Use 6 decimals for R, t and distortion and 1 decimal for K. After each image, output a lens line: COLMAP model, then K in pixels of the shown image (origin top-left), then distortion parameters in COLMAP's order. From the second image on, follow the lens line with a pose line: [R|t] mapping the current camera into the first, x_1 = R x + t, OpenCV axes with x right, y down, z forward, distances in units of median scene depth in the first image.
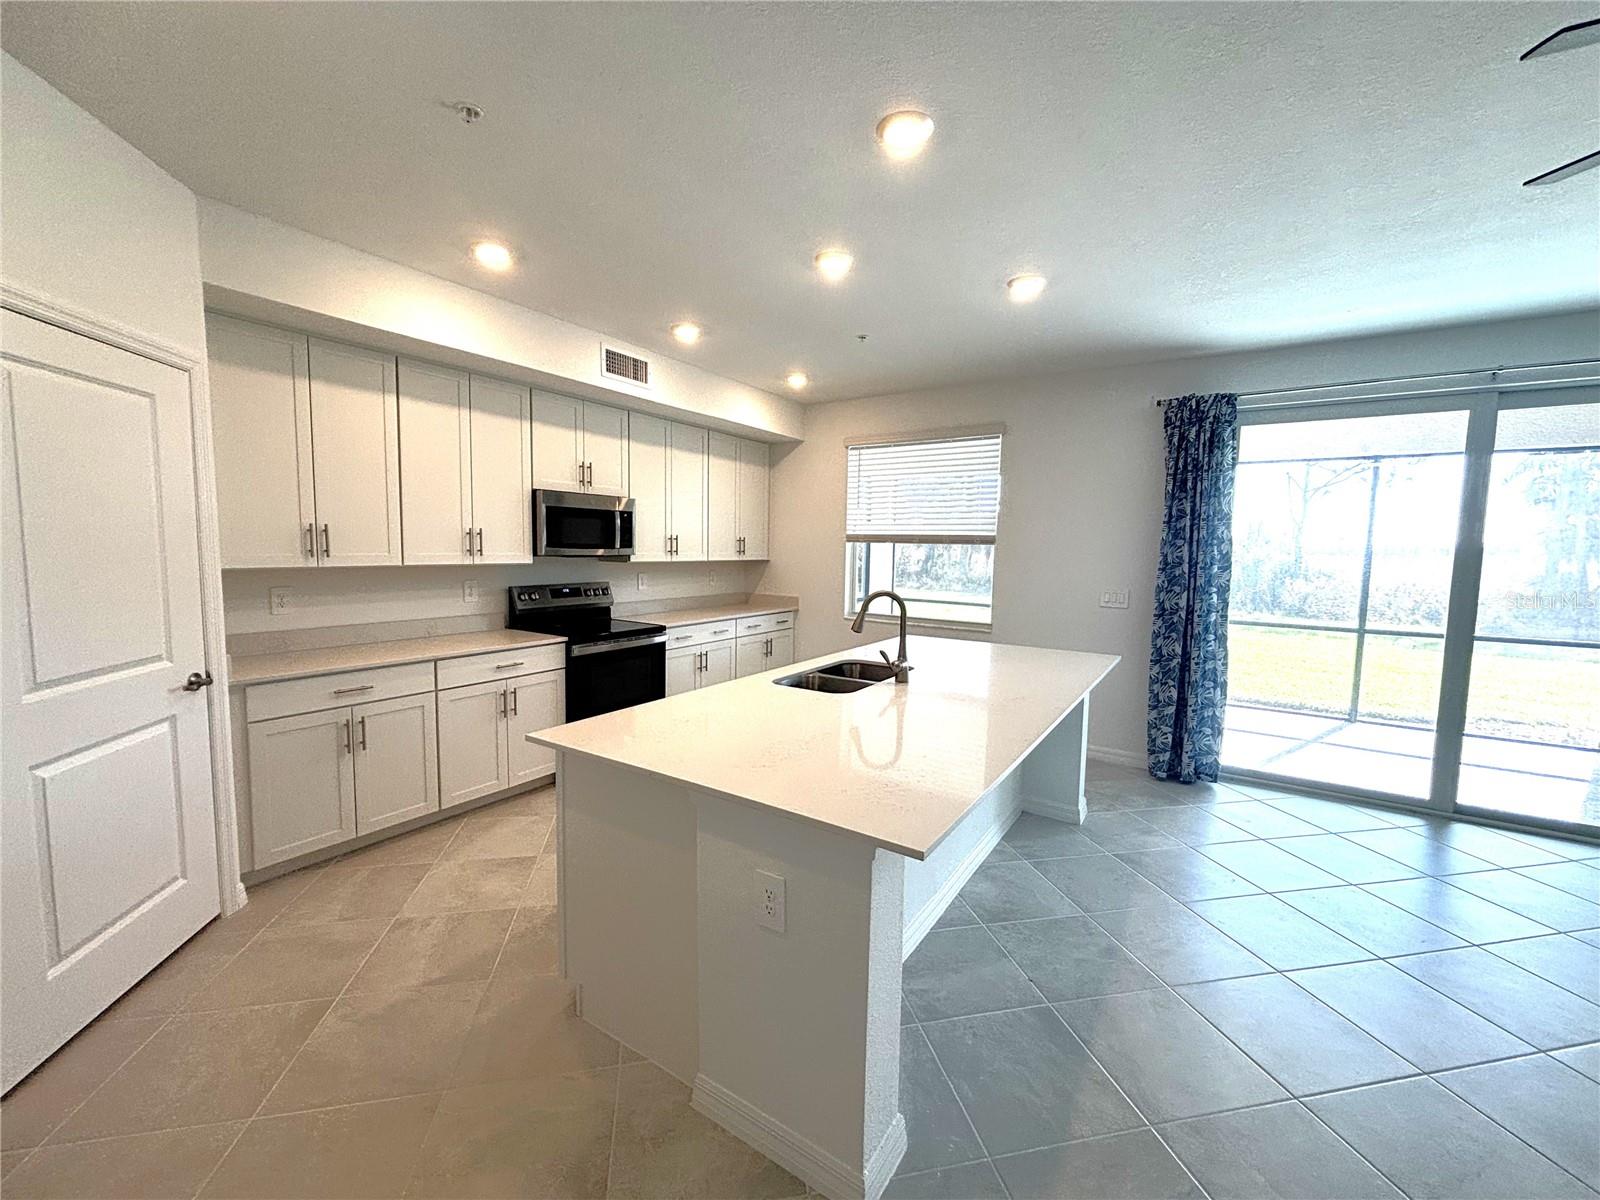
lens RADIAL K [[646.5, 0, 792.9], [0, 646.5, 594.8], [0, 0, 1]] dist [-0.002320, -0.000764]
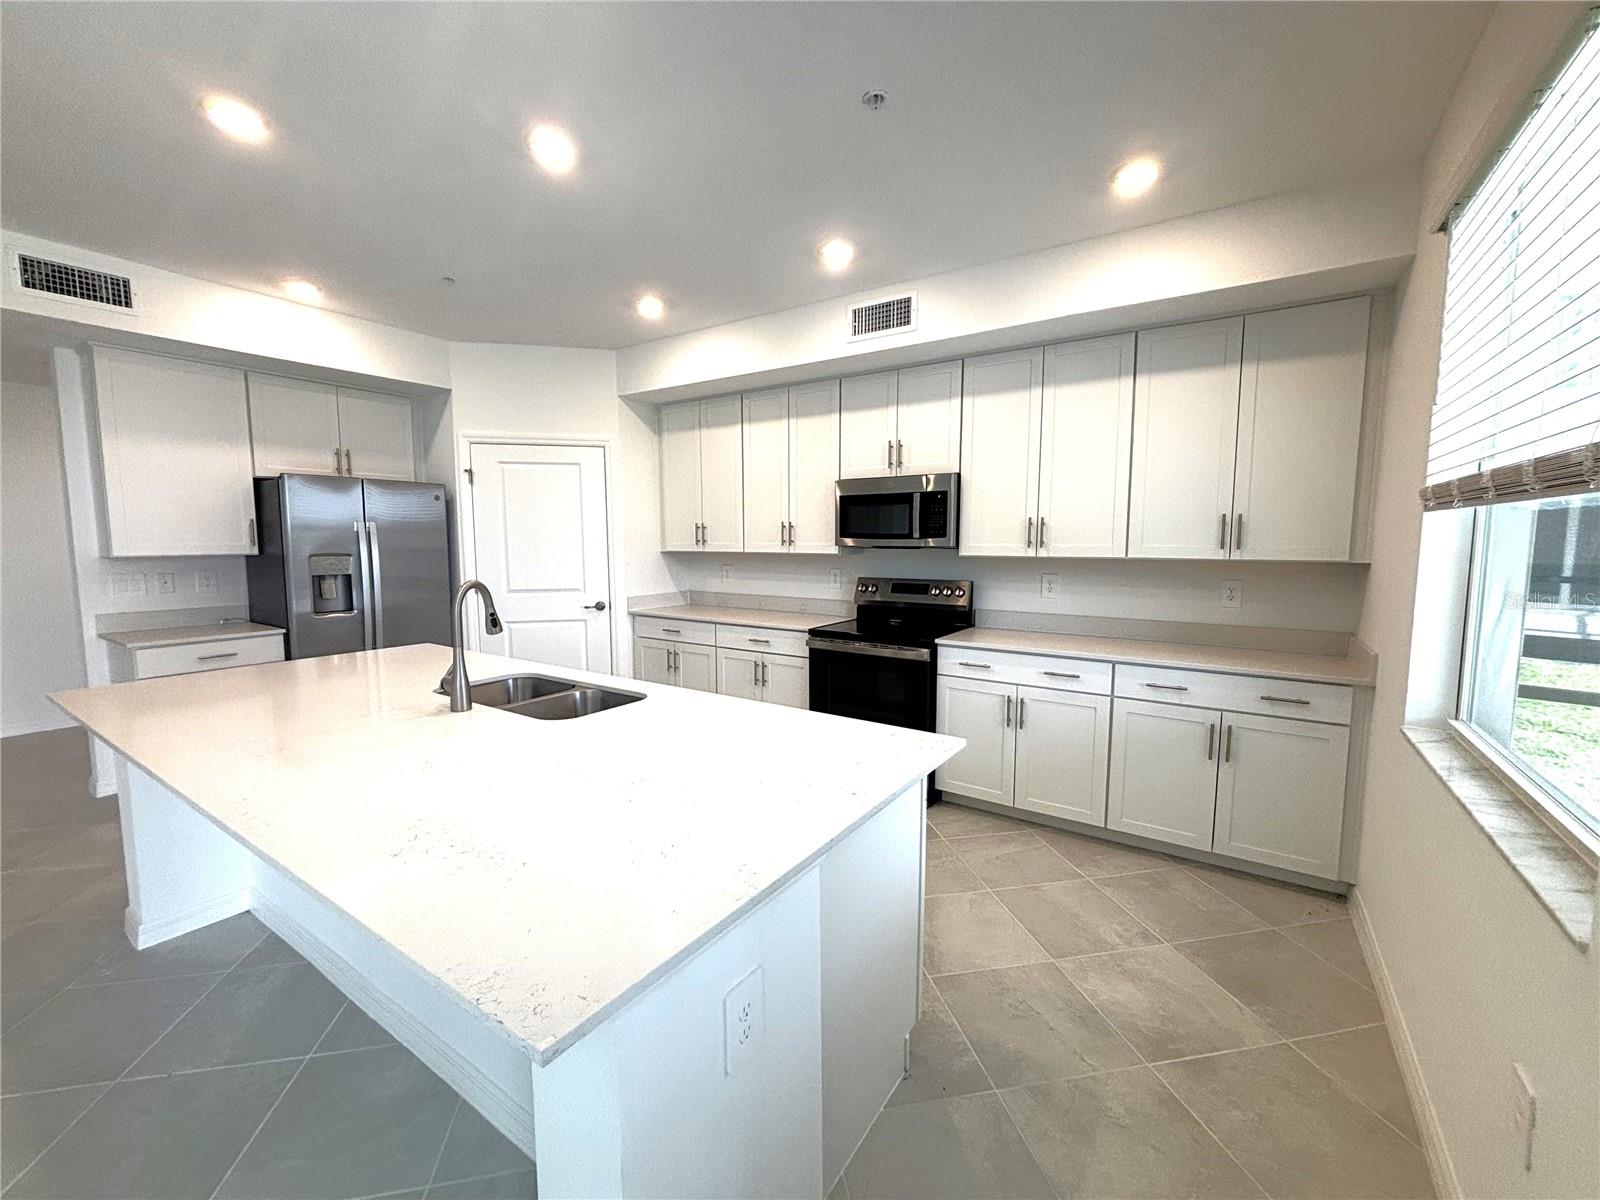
lens RADIAL K [[646.5, 0, 792.1], [0, 646.5, 603.6], [0, 0, 1]] dist [-0.002320, -0.000764]
pose [[-0.030240, 0.093566, -0.995154, 0.597322], [-0.069551, 0.992999, 0.095477, -0.060495], [0.997120, 0.072101, -0.023521, 0.923423]]
